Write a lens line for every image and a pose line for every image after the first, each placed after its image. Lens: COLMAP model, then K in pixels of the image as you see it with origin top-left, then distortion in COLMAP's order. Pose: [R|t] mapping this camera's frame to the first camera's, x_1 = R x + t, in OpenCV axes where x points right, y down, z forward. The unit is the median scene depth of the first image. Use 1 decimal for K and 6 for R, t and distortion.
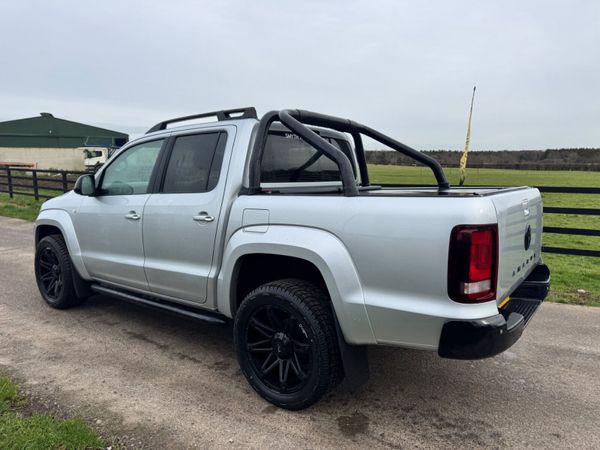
lens RADIAL K [[421.9, 0, 303.6], [0, 421.9, 229.3], [0, 0, 1]] dist [0.042569, -0.049390]
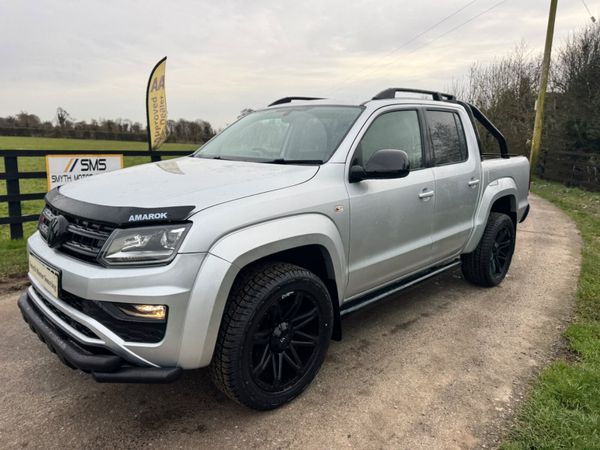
lens RADIAL K [[421.9, 0, 297.2], [0, 421.9, 224.4], [0, 0, 1]] dist [0.042569, -0.049390]
pose [[0.140307, -0.189602, 0.971784, -1.554181], [0.110117, 0.978392, 0.174993, -0.180297], [-0.983965, 0.082458, 0.158154, 1.305125]]
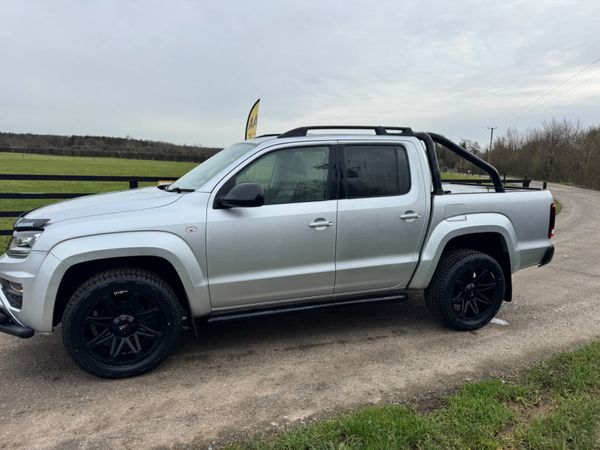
lens RADIAL K [[421.9, 0, 300.0], [0, 421.9, 225.8], [0, 0, 1]] dist [0.042569, -0.049390]
pose [[0.536988, -0.113199, 0.835960, -1.437425], [0.091936, 0.992907, 0.075395, -0.118252], [-0.838565, 0.036369, 0.543586, 0.582488]]
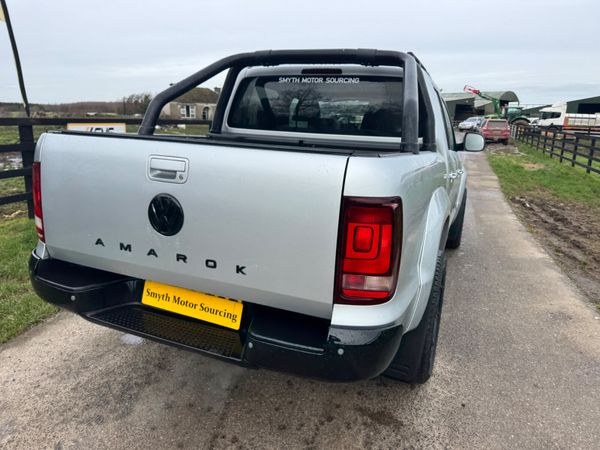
lens RADIAL K [[421.9, 0, 296.3], [0, 421.9, 225.7], [0, 0, 1]] dist [0.042569, -0.049390]
pose [[0.237306, 0.232888, -0.943106, 0.997165], [-0.172038, 0.965568, 0.195146, -0.104953], [0.956080, 0.115941, 0.269201, 0.867819]]
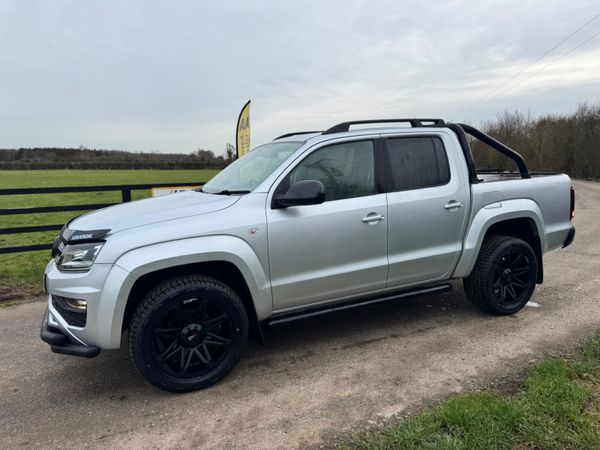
lens RADIAL K [[421.9, 0, 298.4], [0, 421.9, 223.8], [0, 0, 1]] dist [0.042569, -0.049390]
pose [[0.460293, -0.137440, 0.877064, -1.542127], [0.146927, 0.986113, 0.077419, -0.134708], [-0.875525, 0.093229, 0.474094, 0.792183]]
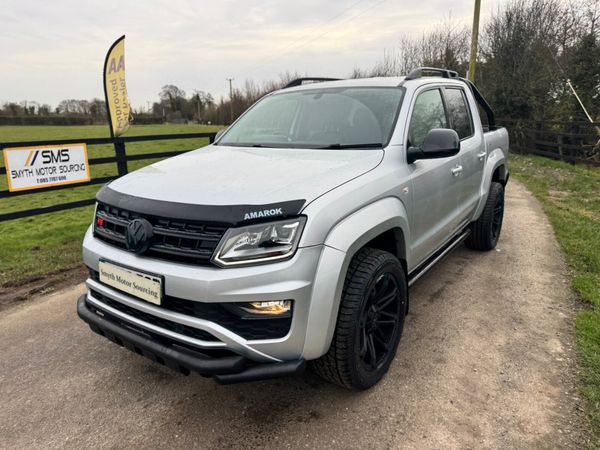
lens RADIAL K [[421.9, 0, 298.1], [0, 421.9, 223.9], [0, 0, 1]] dist [0.042569, -0.049390]
pose [[-0.027307, -0.246669, 0.968715, -1.572897], [0.150710, 0.956983, 0.247930, -0.236690], [-0.988201, 0.152766, 0.011043, 1.569840]]
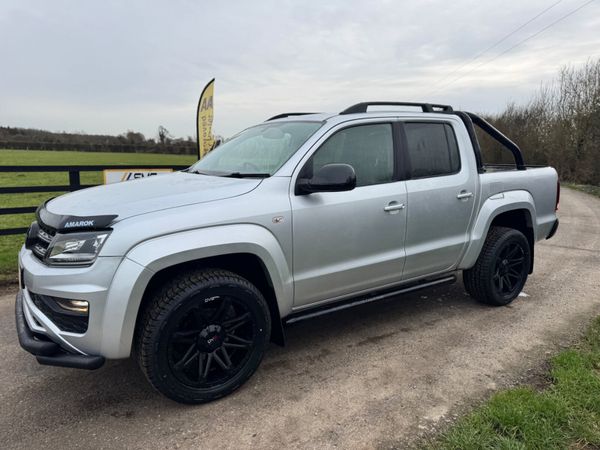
lens RADIAL K [[421.9, 0, 298.5], [0, 421.9, 227.8], [0, 0, 1]] dist [0.042569, -0.049390]
pose [[0.325595, -0.165062, 0.930990, -1.530189], [0.119471, 0.983934, 0.132667, -0.150451], [-0.937931, 0.068031, 0.340084, 1.017519]]
